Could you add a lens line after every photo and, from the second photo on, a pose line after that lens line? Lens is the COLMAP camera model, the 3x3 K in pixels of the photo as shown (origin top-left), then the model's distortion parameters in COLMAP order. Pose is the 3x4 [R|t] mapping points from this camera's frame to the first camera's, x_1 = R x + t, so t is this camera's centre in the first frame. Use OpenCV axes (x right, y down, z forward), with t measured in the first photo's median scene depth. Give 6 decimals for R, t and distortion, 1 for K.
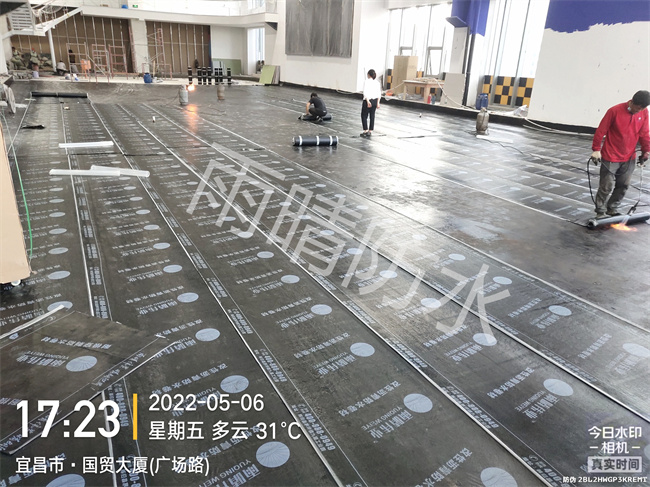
lens RADIAL K [[476.3, 0, 325.0], [0, 476.3, 243.5], [0, 0, 1]] dist [-0.007120, 0.005146]
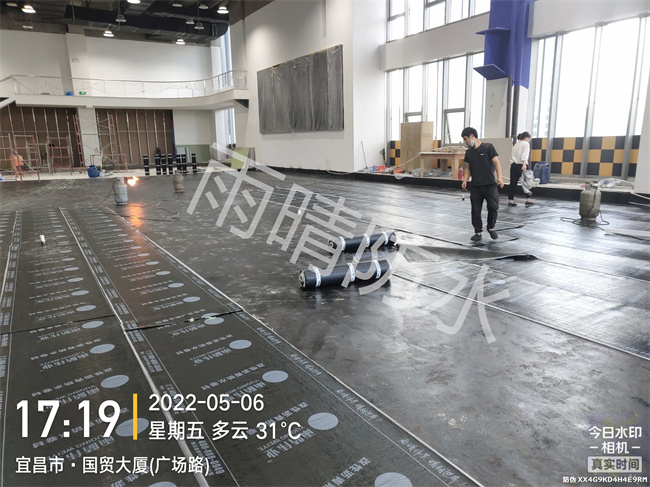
lens RADIAL K [[476.3, 0, 325.0], [0, 476.3, 243.5], [0, 0, 1]] dist [-0.007120, 0.005146]
pose [[0.996166, -0.073226, 0.047871, -0.024652], [0.079893, 0.984403, -0.156741, -0.067798], [-0.035647, 0.159965, 0.986479, 0.204213]]
